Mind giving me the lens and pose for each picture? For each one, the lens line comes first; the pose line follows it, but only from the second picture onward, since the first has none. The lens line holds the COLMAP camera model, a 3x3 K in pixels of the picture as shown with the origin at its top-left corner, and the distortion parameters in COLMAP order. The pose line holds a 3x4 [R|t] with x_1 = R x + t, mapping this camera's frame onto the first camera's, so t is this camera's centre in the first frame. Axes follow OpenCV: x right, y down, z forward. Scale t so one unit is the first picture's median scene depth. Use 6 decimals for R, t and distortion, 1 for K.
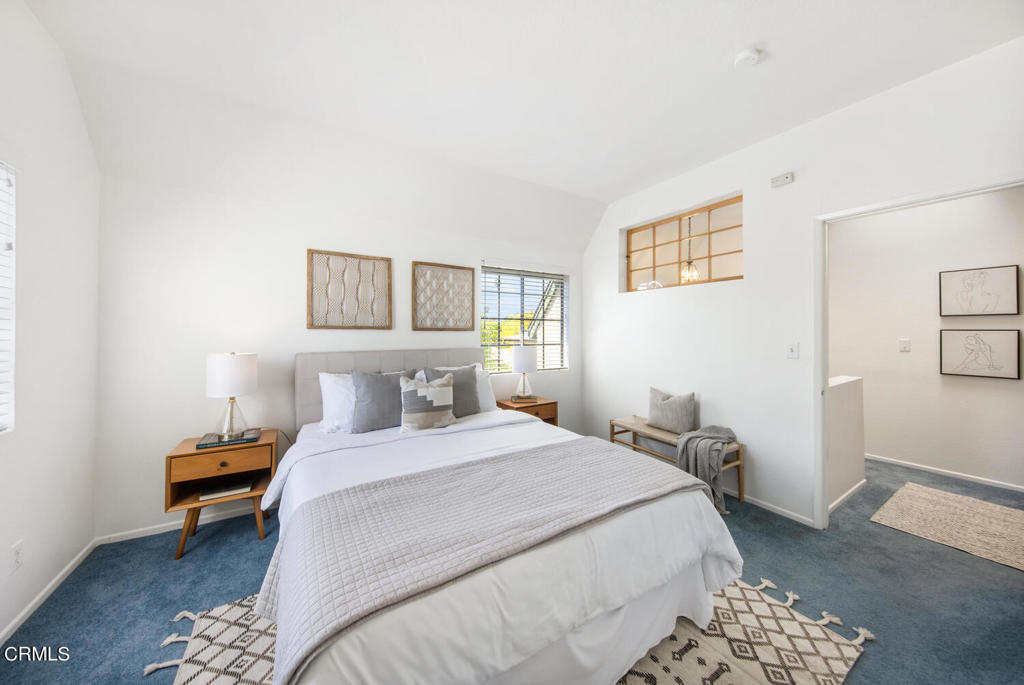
lens RADIAL K [[333.5, 0, 512.0], [0, 333.5, 342.5], [0, 0, 1]] dist [0.000411, 0.000005]
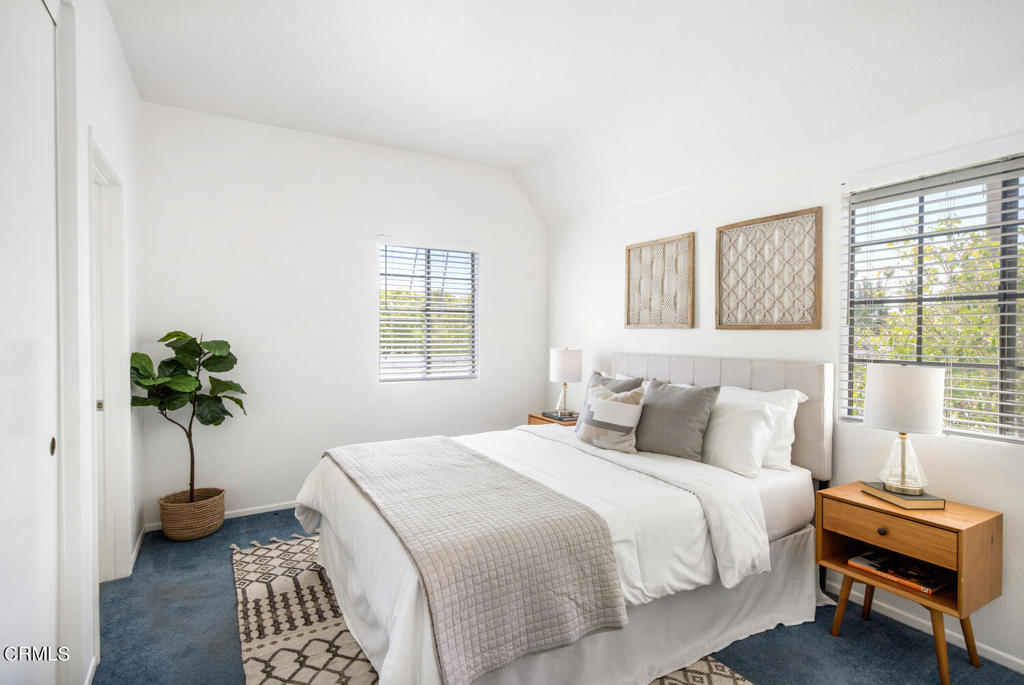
lens RADIAL K [[536.4, 0, 512.0], [0, 536.4, 342.5], [0, 0, 1]] dist [0.000541, 0.001465]
pose [[-0.062857, 0.017986, -0.997860, 0.828154], [-0.033055, 0.999252, 0.020093, -0.015998], [0.997475, 0.034247, -0.062215, 0.646110]]
